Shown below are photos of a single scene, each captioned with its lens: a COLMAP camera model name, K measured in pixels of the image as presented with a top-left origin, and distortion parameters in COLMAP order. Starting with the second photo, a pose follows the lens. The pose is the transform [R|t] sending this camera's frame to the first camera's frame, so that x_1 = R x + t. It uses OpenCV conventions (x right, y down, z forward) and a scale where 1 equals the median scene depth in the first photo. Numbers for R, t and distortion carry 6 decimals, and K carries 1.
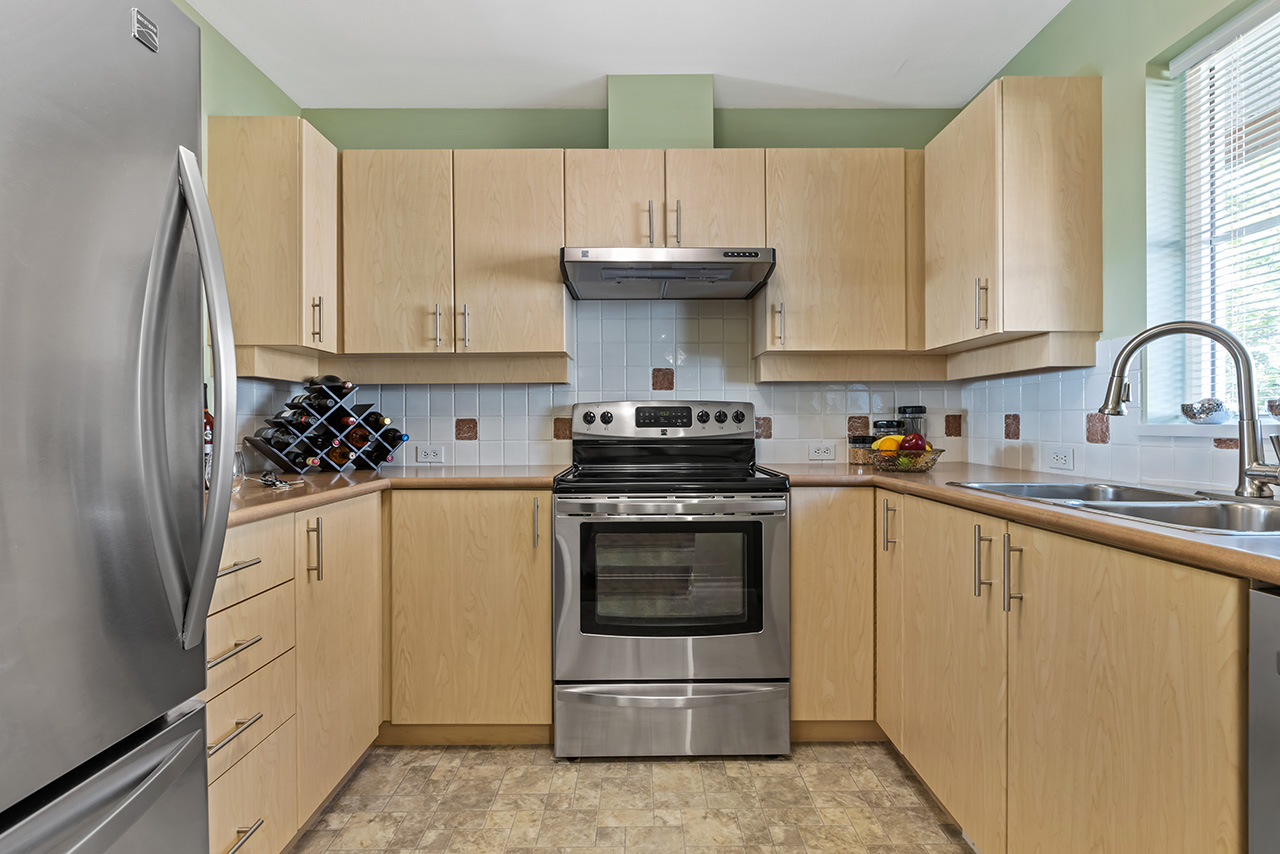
lens RADIAL K [[621.5, 0, 641.8], [0, 621.5, 423.1], [0, 0, 1]] dist [0.000252, 0.000046]
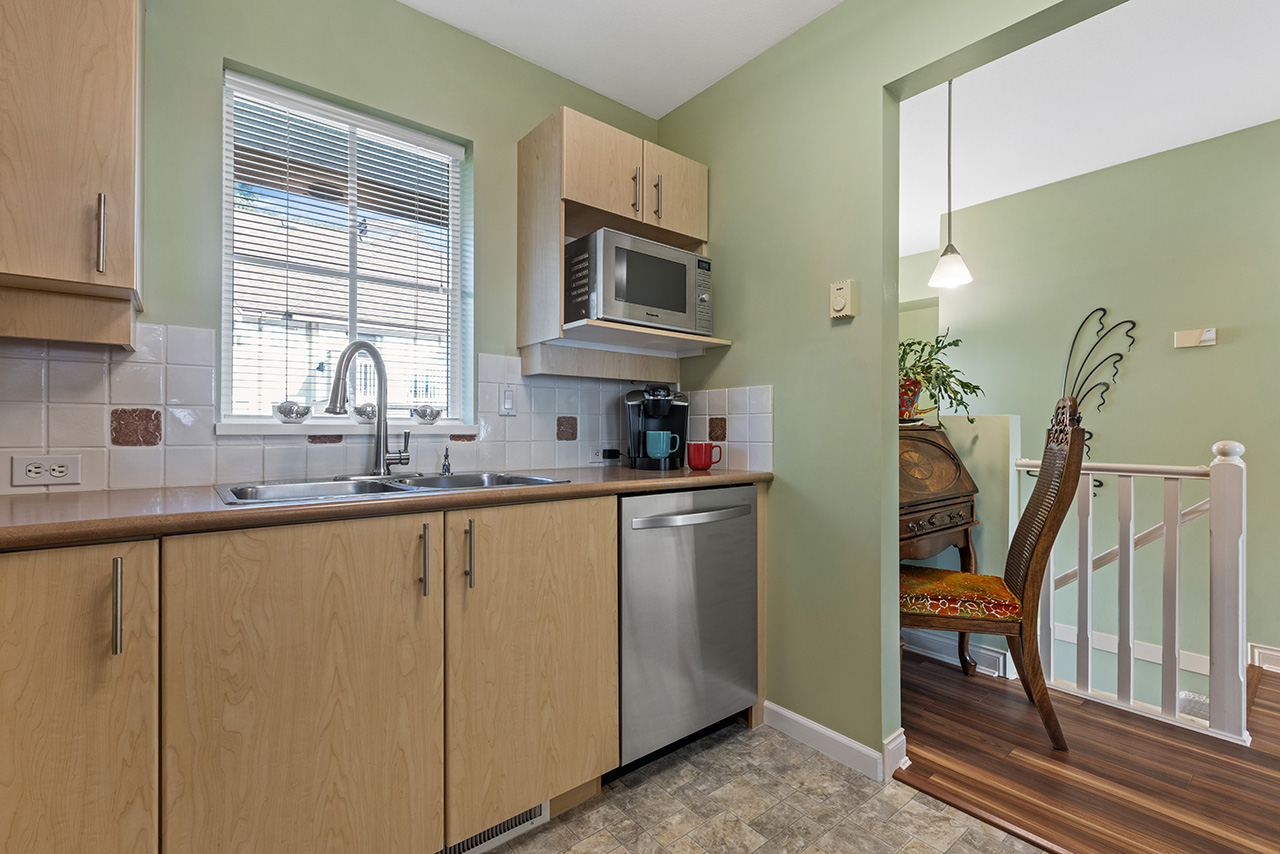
lens RADIAL K [[574.8, 0, 638.4], [0, 574.8, 429.0], [0, 0, 1]] dist [0.002865, -0.001410]
pose [[-0.630254, 0.001818, 0.776387, -0.303441], [-0.001245, 0.999994, -0.003352, 0.013246], [-0.776388, -0.003079, -0.630248, 1.045242]]
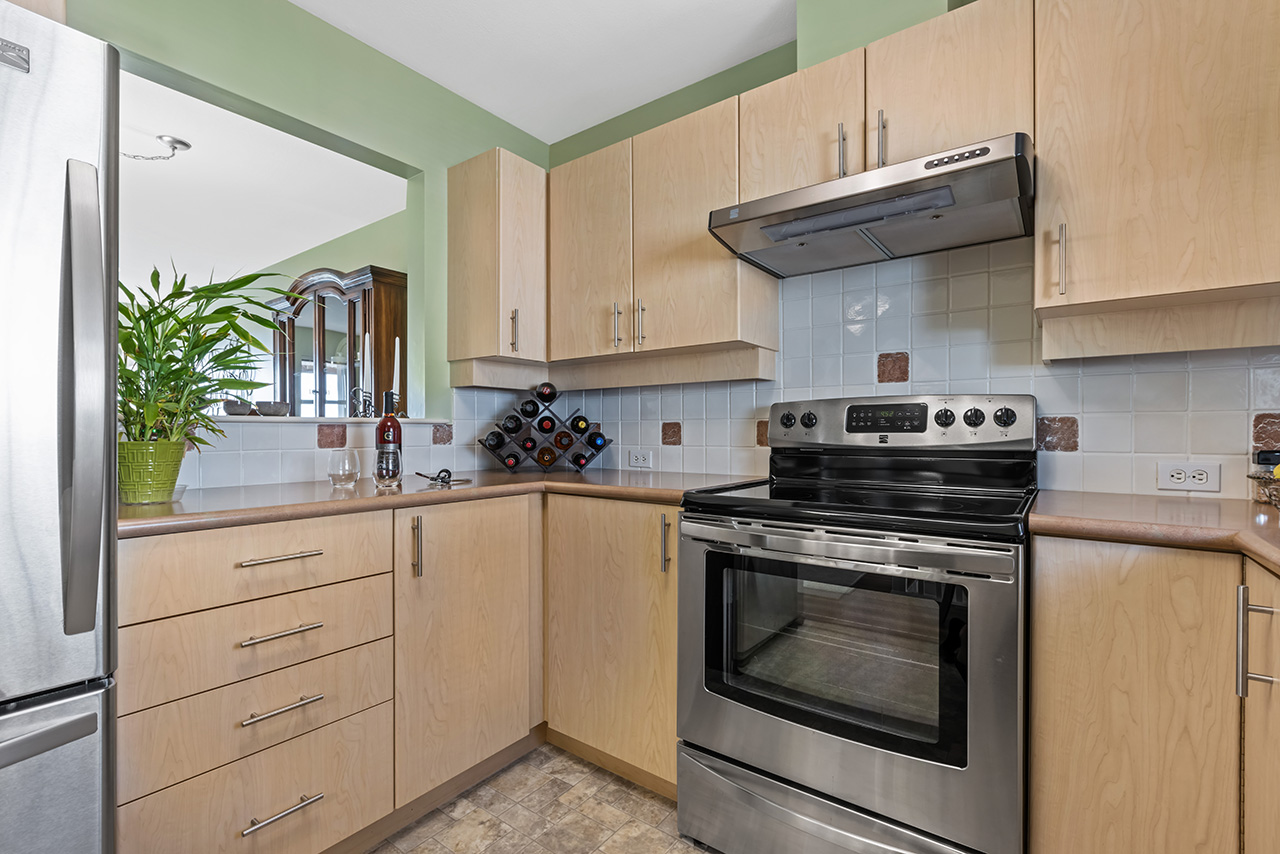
lens RADIAL K [[574.8, 0, 637.8], [0, 574.8, 434.2], [0, 0, 1]] dist [0.002865, -0.001410]
pose [[0.794947, 0.006410, -0.606646, 0.236036], [-0.002460, 0.999970, 0.007343, 0.005004], [0.606674, -0.004345, 0.794939, 0.307653]]
